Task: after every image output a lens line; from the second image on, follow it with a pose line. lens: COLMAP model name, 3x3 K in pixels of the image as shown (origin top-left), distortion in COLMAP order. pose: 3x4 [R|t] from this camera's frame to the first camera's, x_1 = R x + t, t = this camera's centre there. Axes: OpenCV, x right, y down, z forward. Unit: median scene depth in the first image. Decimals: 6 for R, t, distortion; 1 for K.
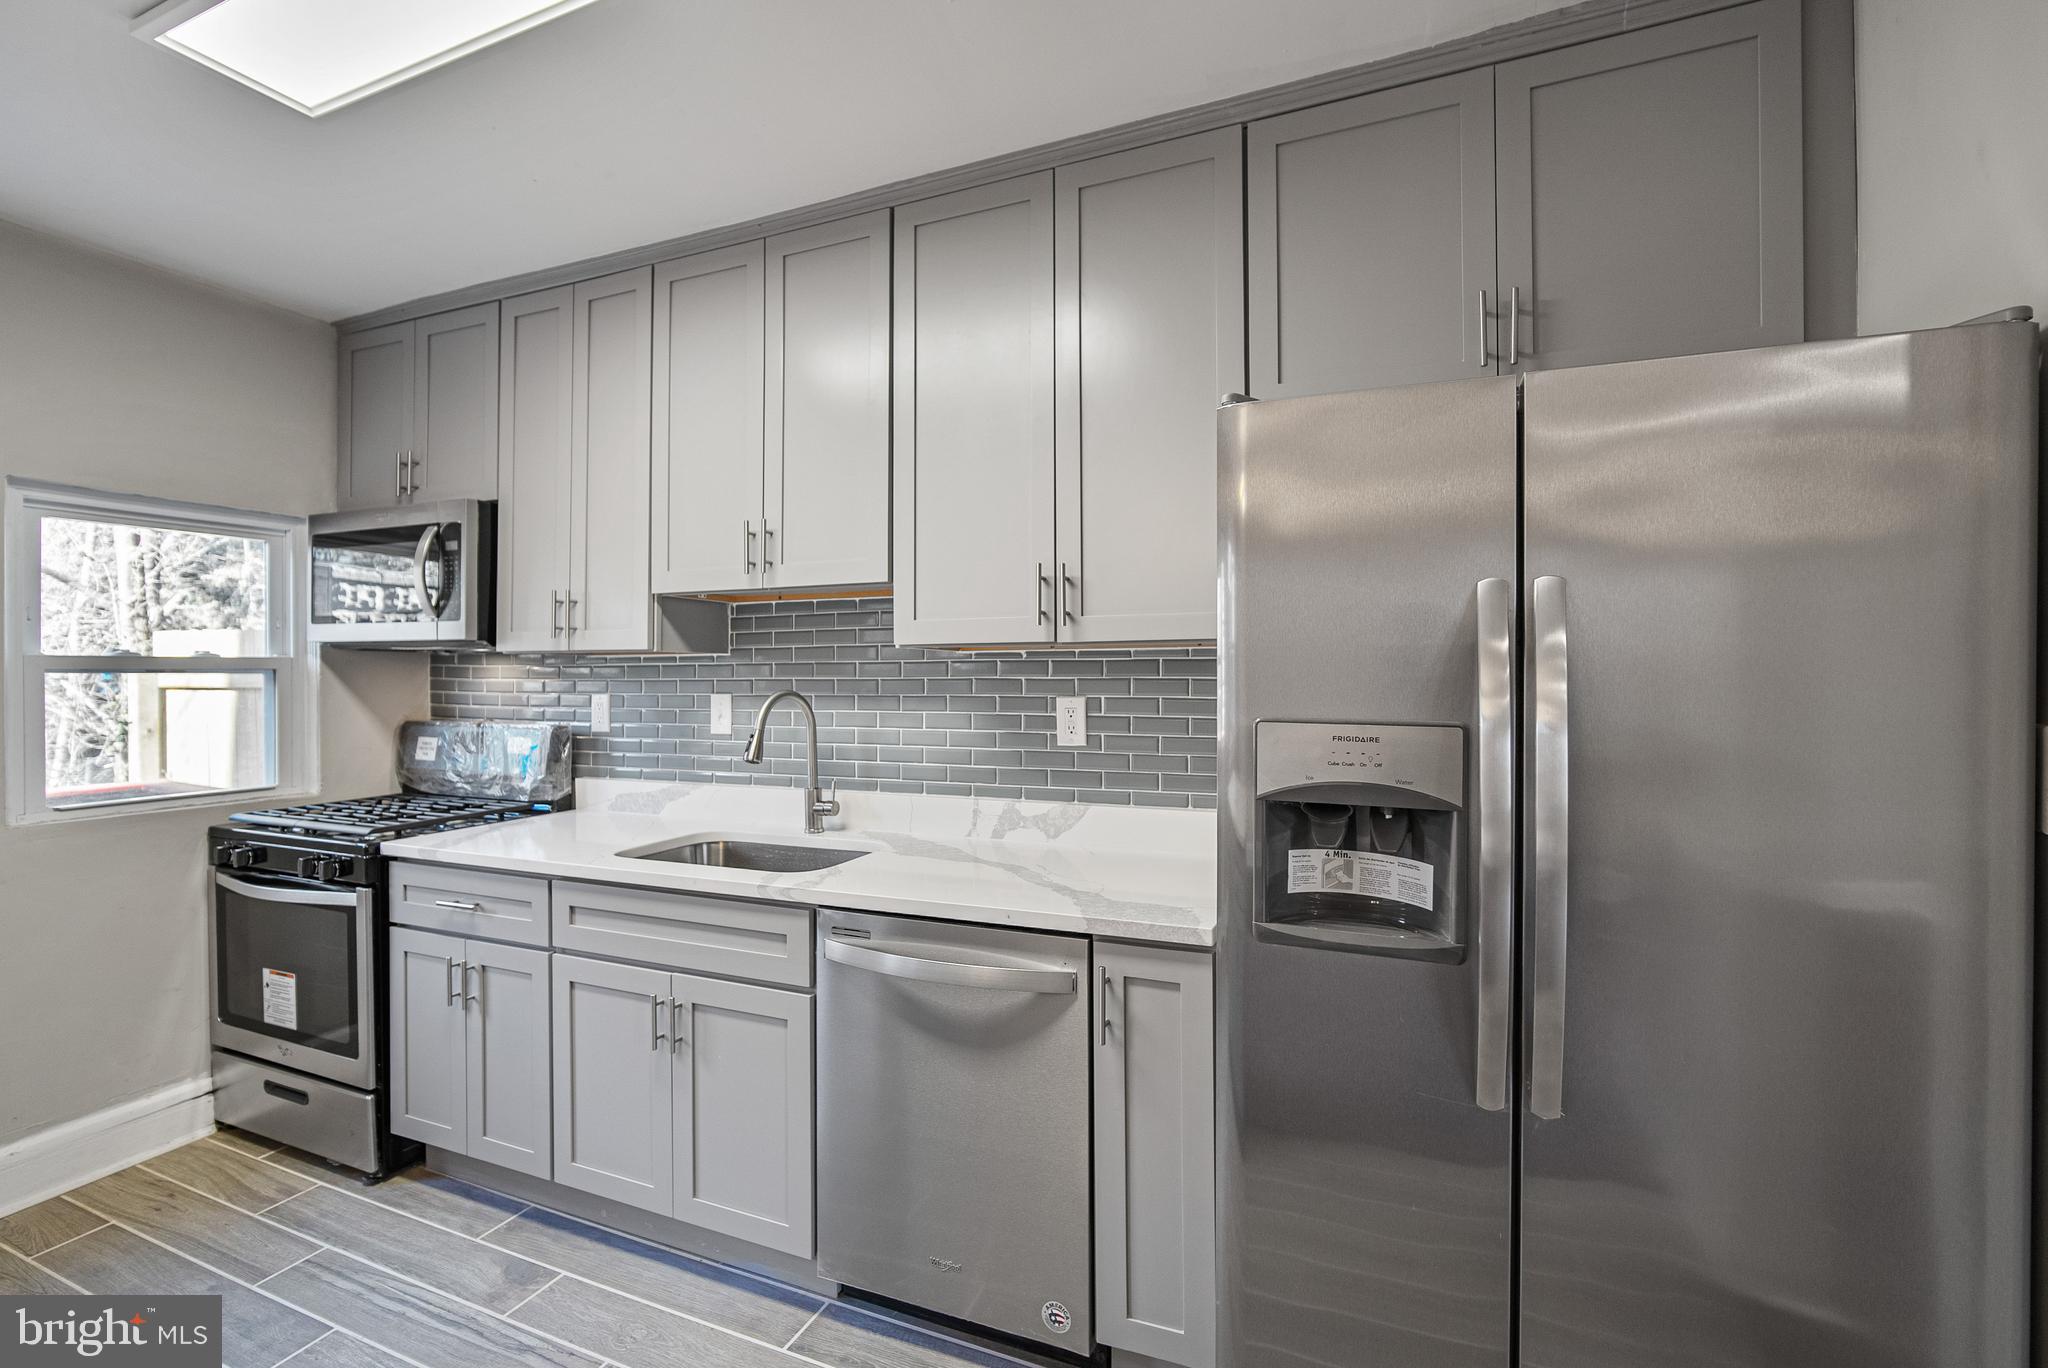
lens RADIAL K [[889.7, 0, 1063.8], [0, 889.7, 674.1], [0, 0, 1]] dist [-0.001047, -0.000016]
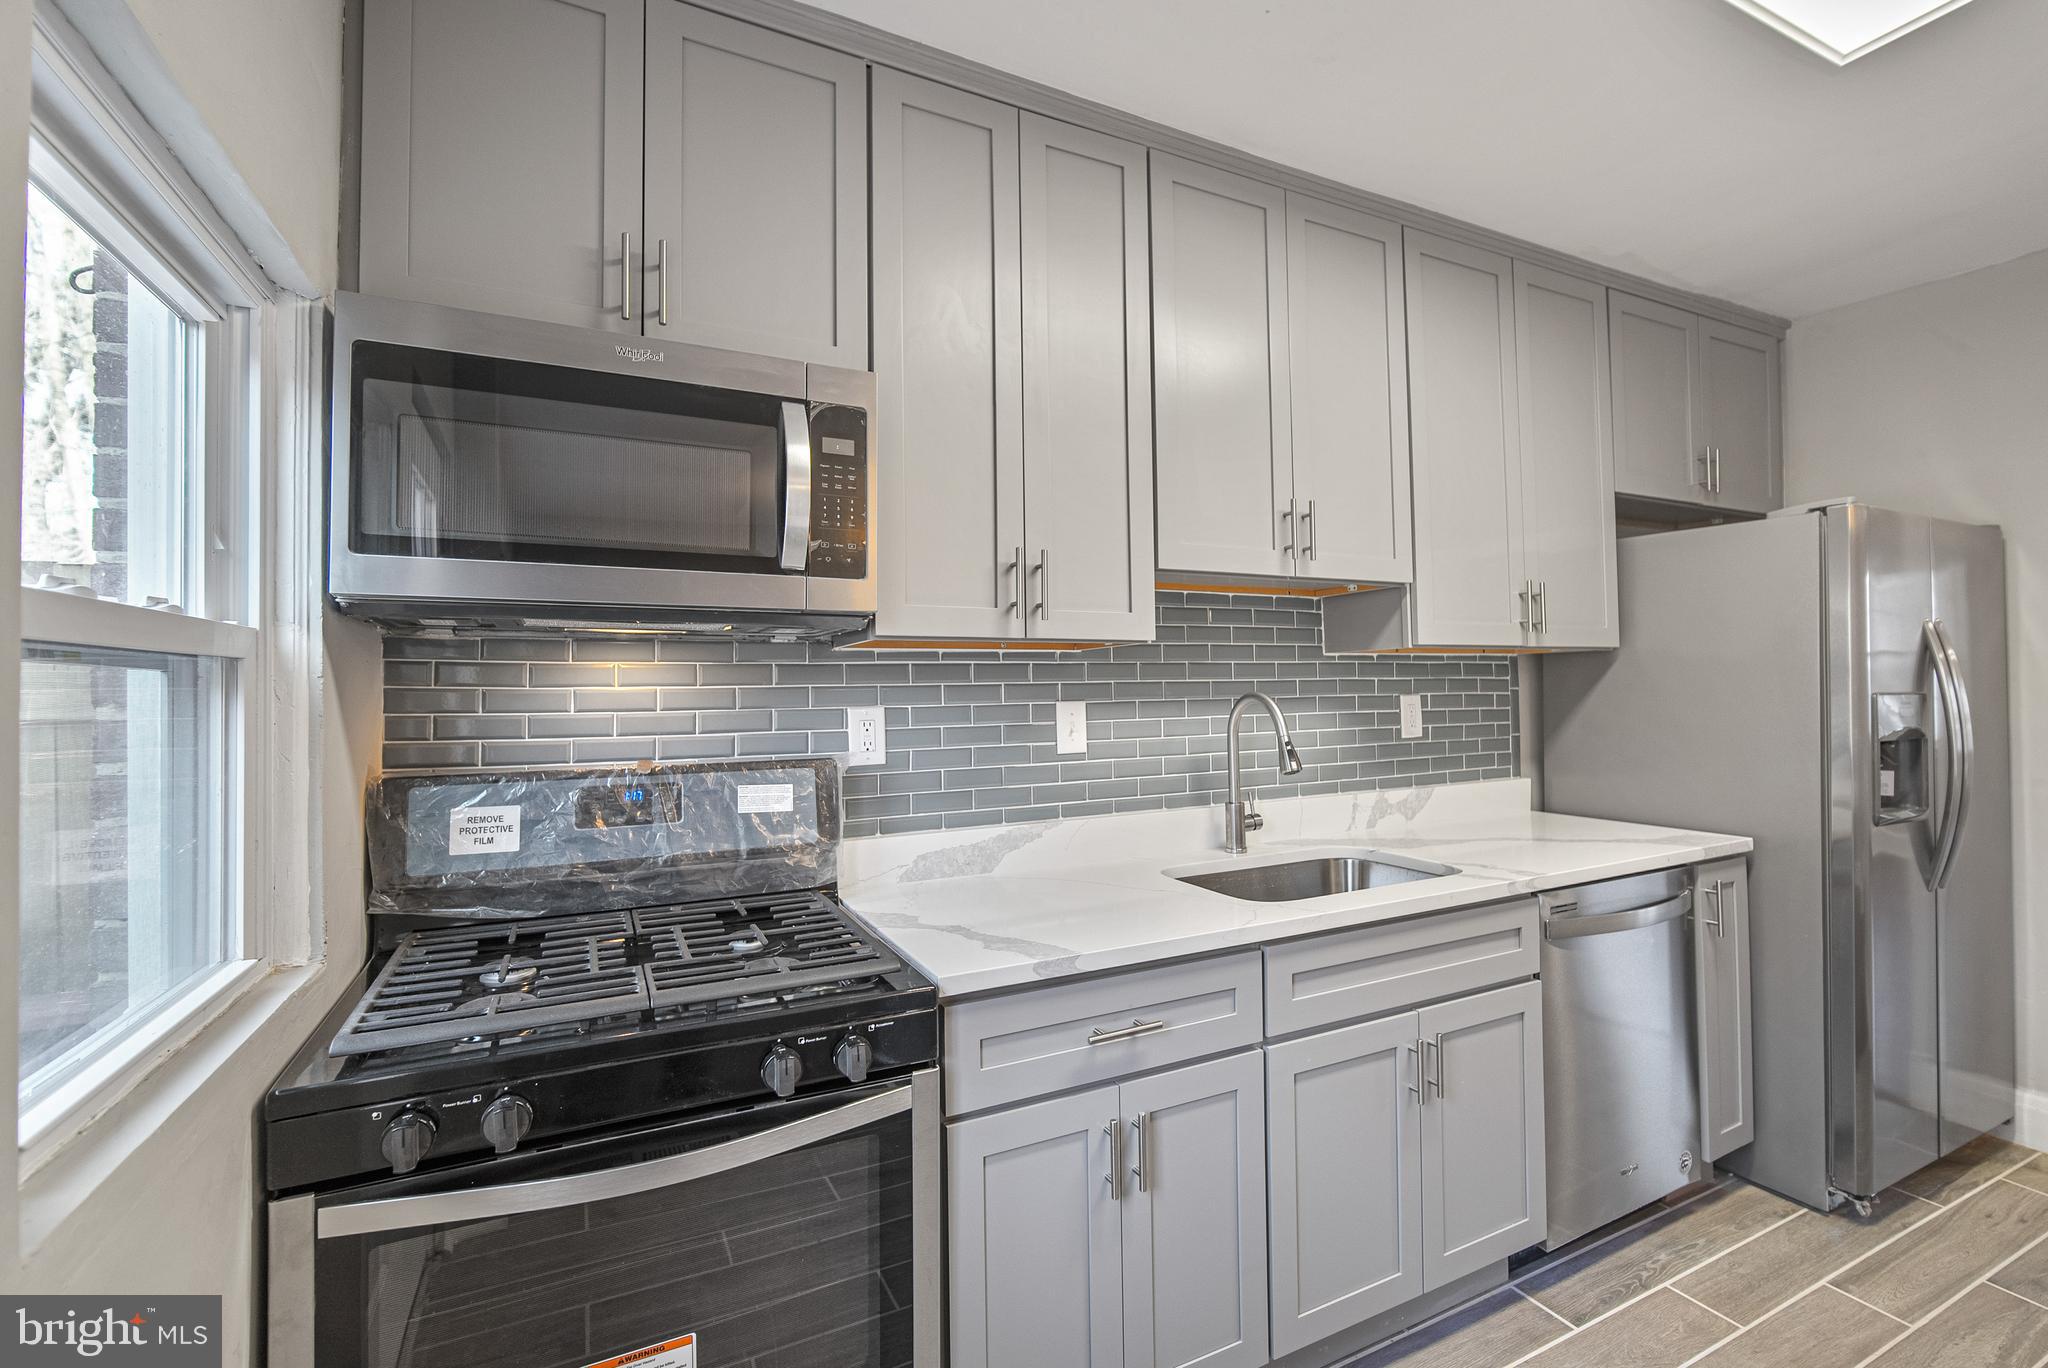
lens RADIAL K [[889.7, 0, 1002.1], [0, 889.7, 669.3], [0, 0, 1]] dist [-0.001047, -0.000016]
pose [[0.666295, 0.010437, 0.745615, -1.174001], [0.008368, 0.999734, -0.021472, 0.012285], [-0.745641, 0.020546, 0.666031, 0.611929]]
